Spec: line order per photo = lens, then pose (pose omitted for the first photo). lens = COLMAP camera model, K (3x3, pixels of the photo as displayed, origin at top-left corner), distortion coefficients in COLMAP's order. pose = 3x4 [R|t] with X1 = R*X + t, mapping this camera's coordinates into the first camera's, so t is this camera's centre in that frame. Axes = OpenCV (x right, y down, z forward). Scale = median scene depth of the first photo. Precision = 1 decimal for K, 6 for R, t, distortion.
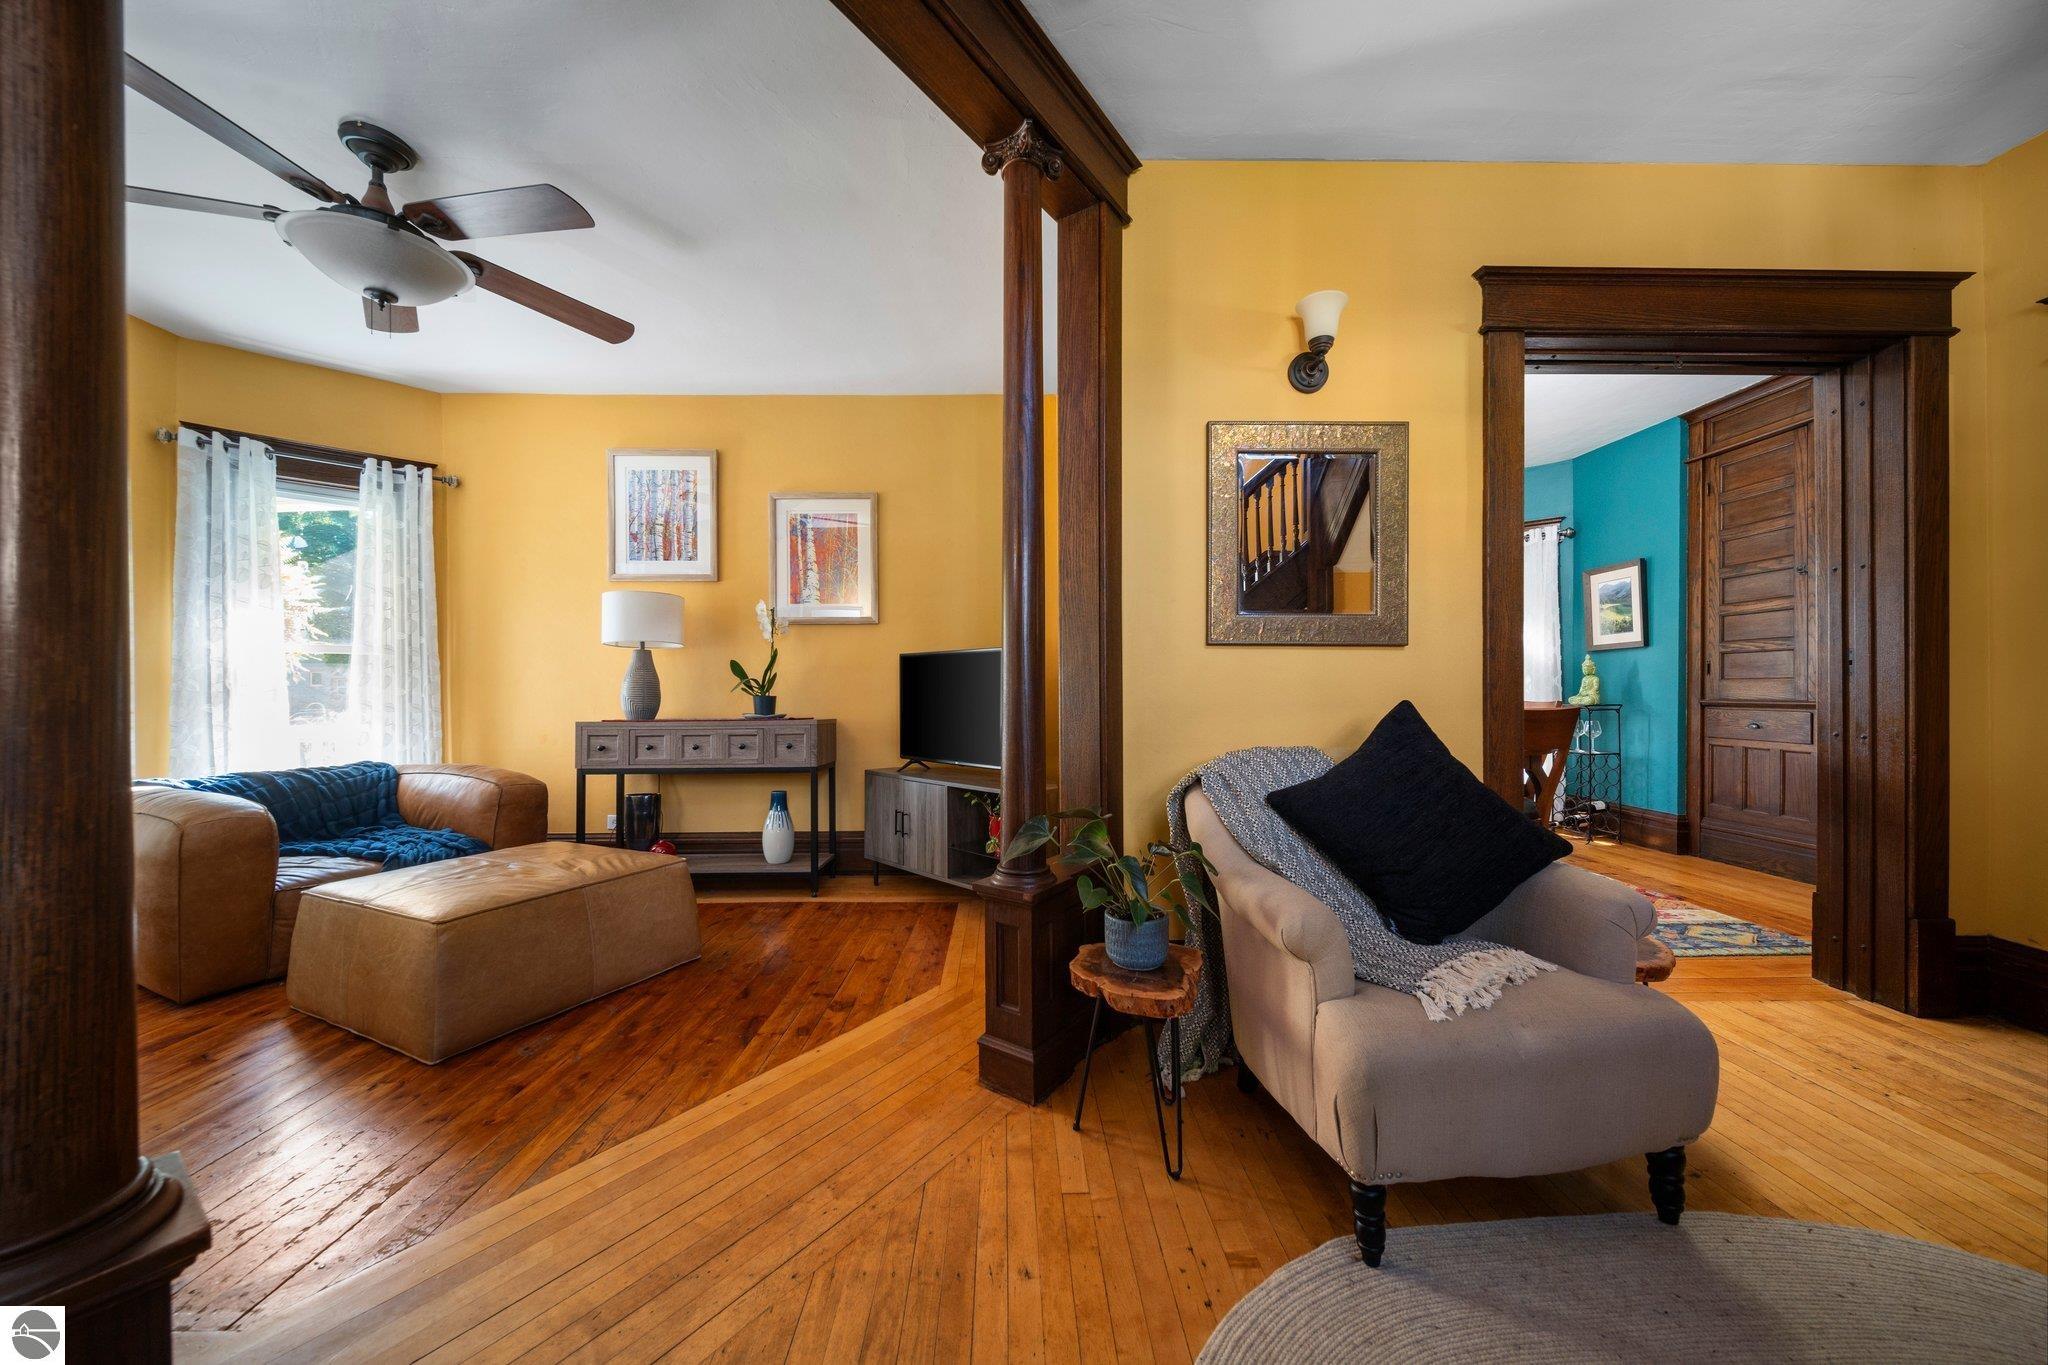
lens RADIAL K [[717.1, 0, 1013.5], [0, 717.1, 692.0], [0, 0, 1]] dist [-0.001441, -0.001383]
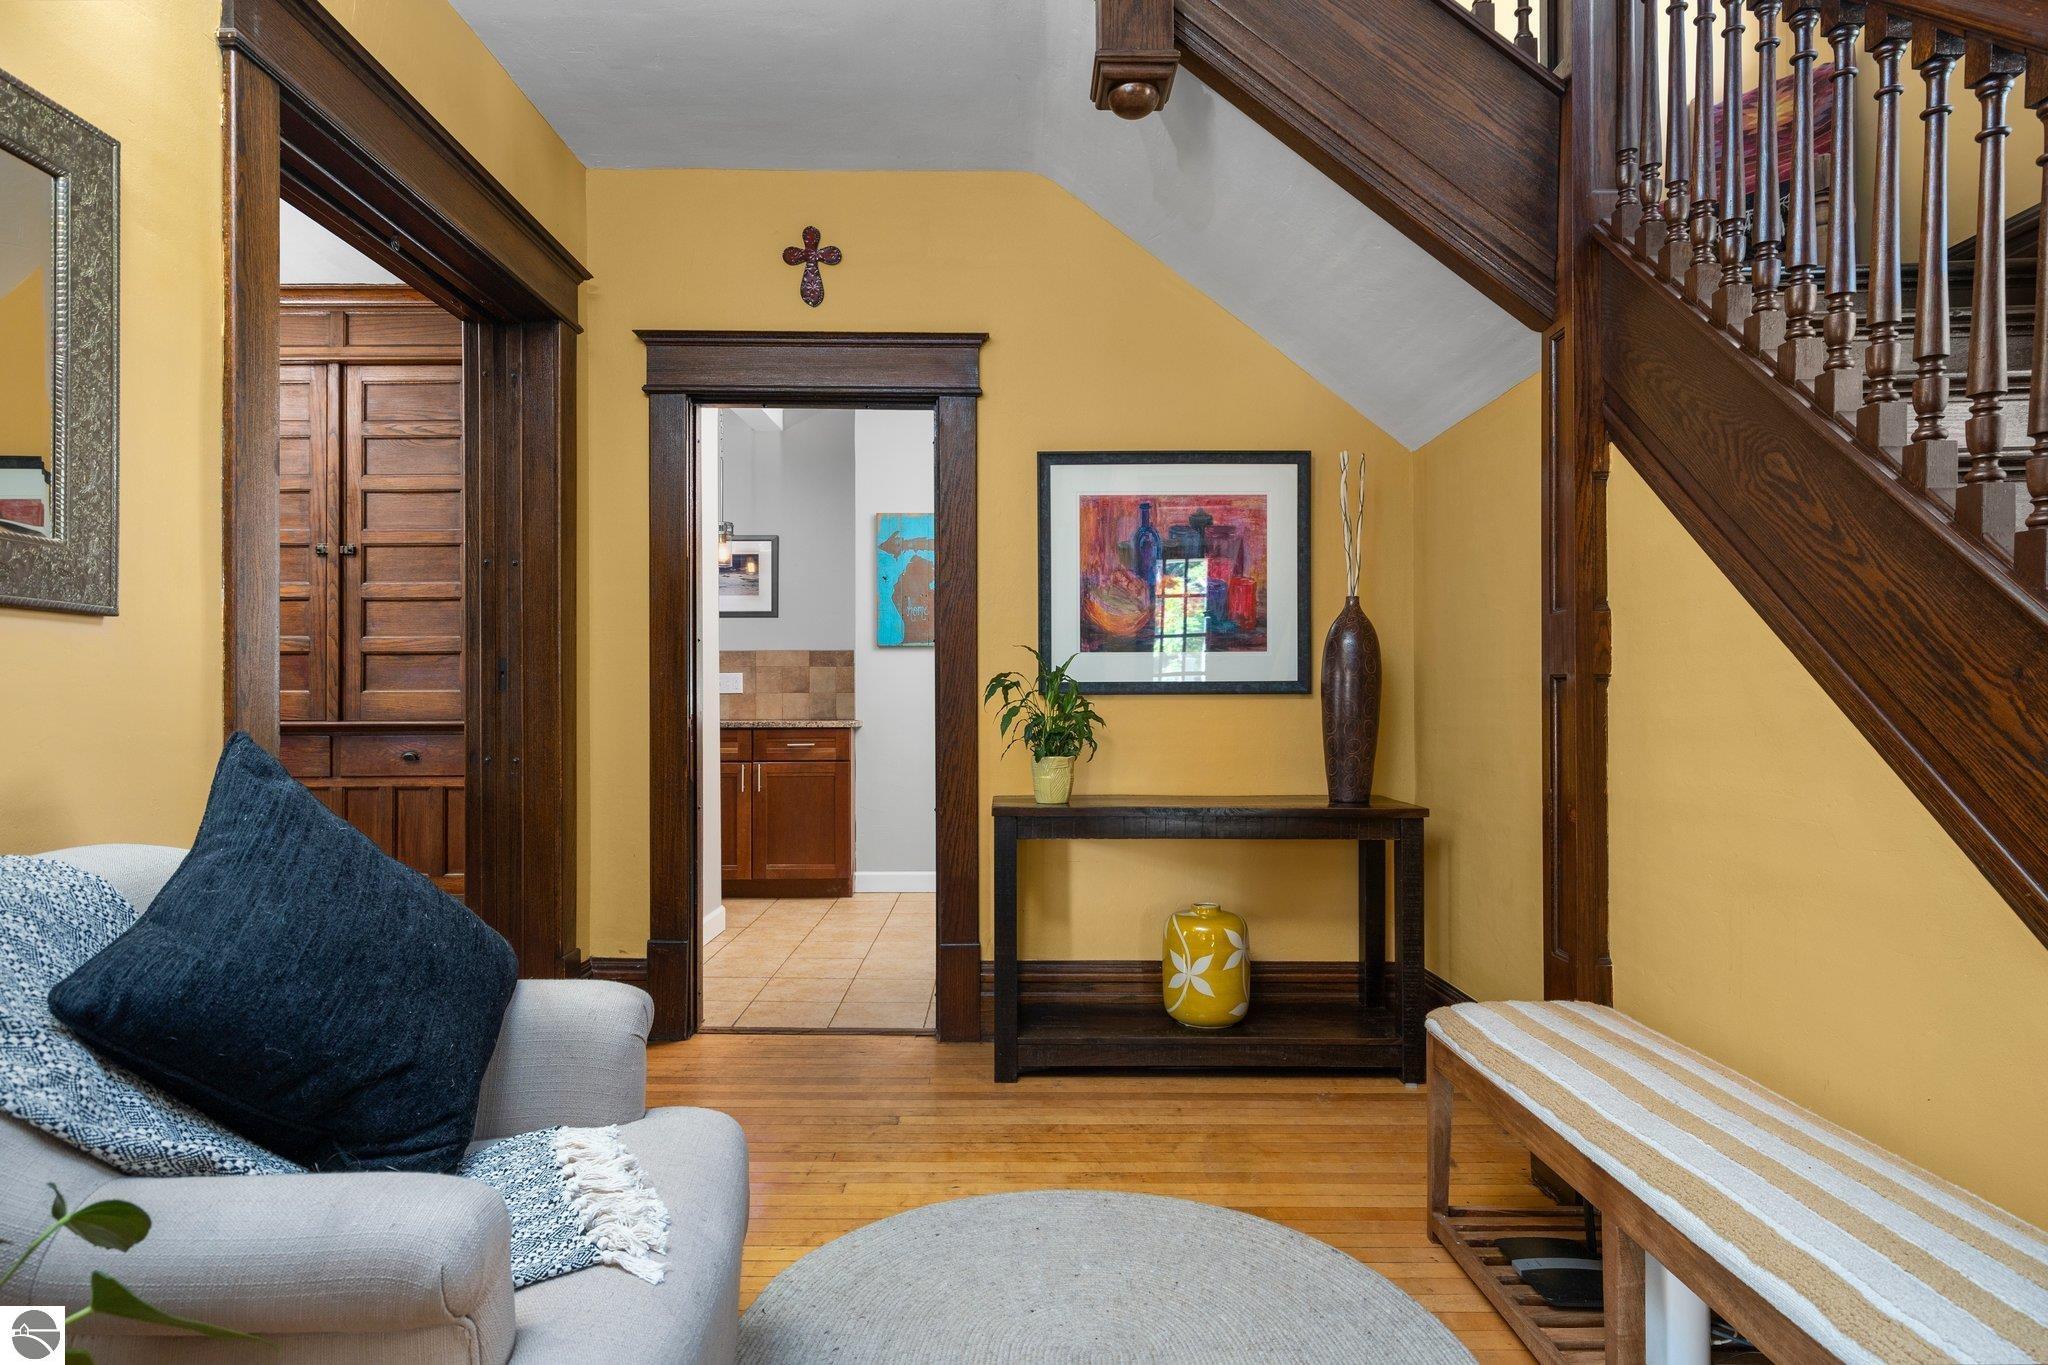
lens RADIAL K [[1127.9, 0, 1034.6], [0, 1127.9, 690.7], [0, 0, 1]] dist [0.012256, 0.001082]
pose [[0.003068, 0.010833, 0.999937, -0.123179], [0.005368, 0.999927, -0.010849, -0.002841], [-0.999981, 0.005401, 0.003010, 0.253583]]
